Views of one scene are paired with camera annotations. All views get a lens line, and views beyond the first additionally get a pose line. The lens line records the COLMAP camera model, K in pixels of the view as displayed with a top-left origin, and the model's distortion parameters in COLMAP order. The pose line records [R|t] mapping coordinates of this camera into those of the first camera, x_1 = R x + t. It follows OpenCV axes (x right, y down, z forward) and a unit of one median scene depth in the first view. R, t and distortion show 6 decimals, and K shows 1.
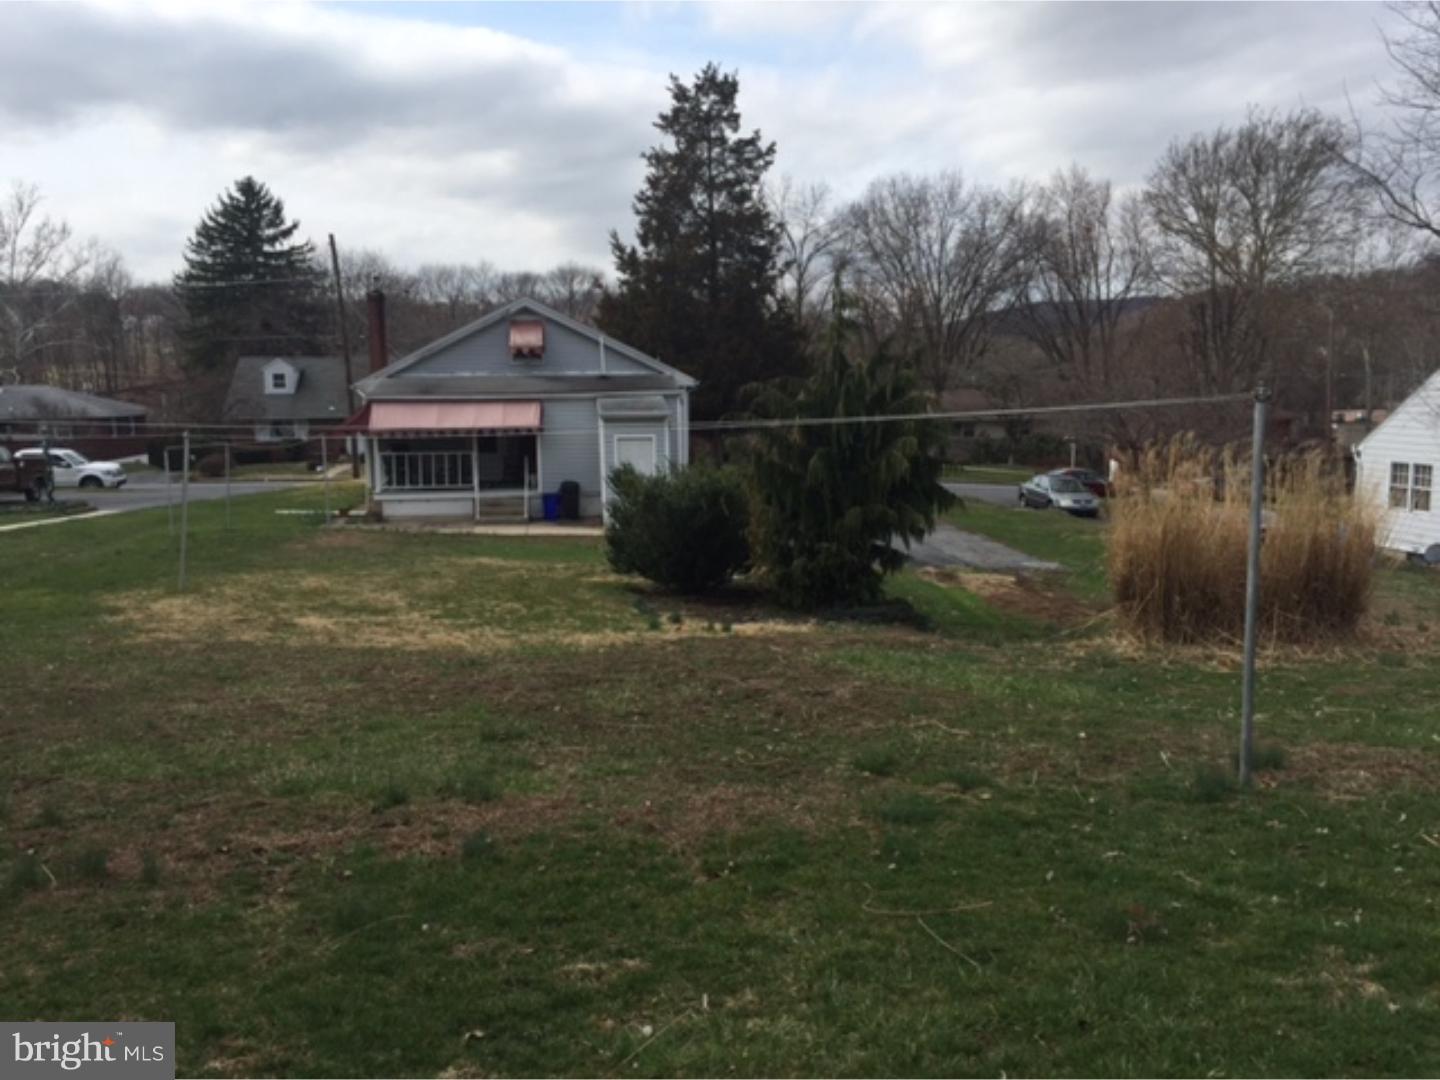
lens RADIAL K [[1229.2, 0, 718.3], [0, 1229.2, 550.9], [0, 0, 1]] dist [0.089811, -0.122963]
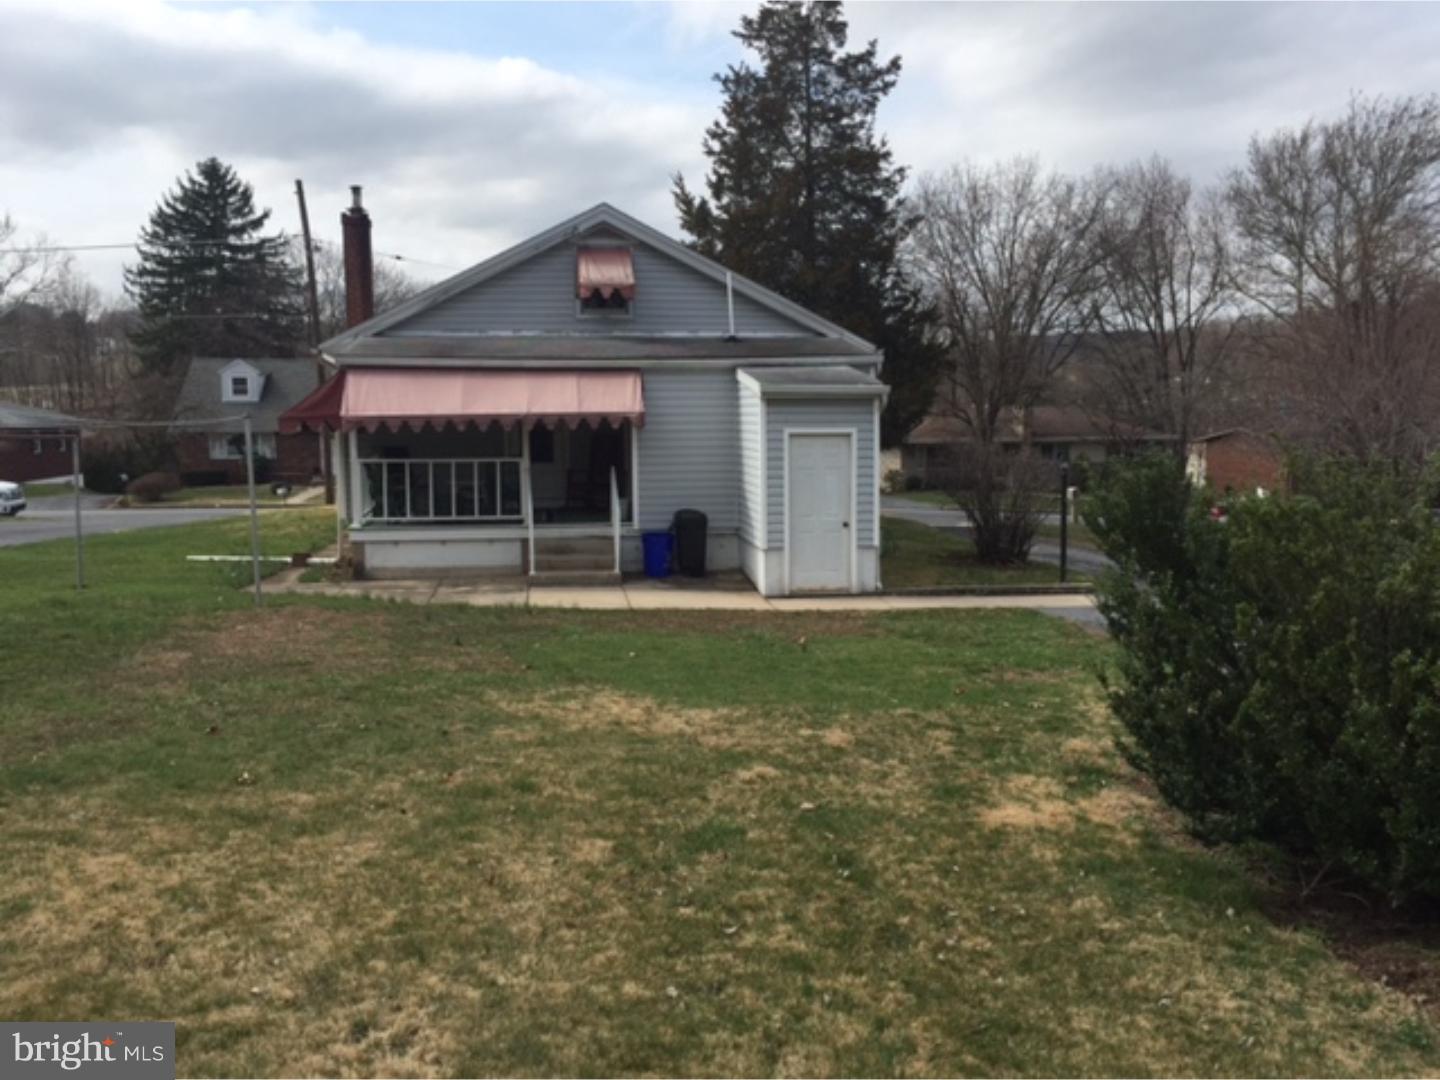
lens RADIAL K [[1200.9, 0, 725.3], [0, 1200.9, 566.6], [0, 0, 1]] dist [0.095194, -0.133949]
pose [[0.999682, 0.005244, 0.024673, -0.072685], [-0.005001, 0.999938, -0.009921, -0.015158], [-0.024723, 0.009795, 0.999646, 0.267826]]
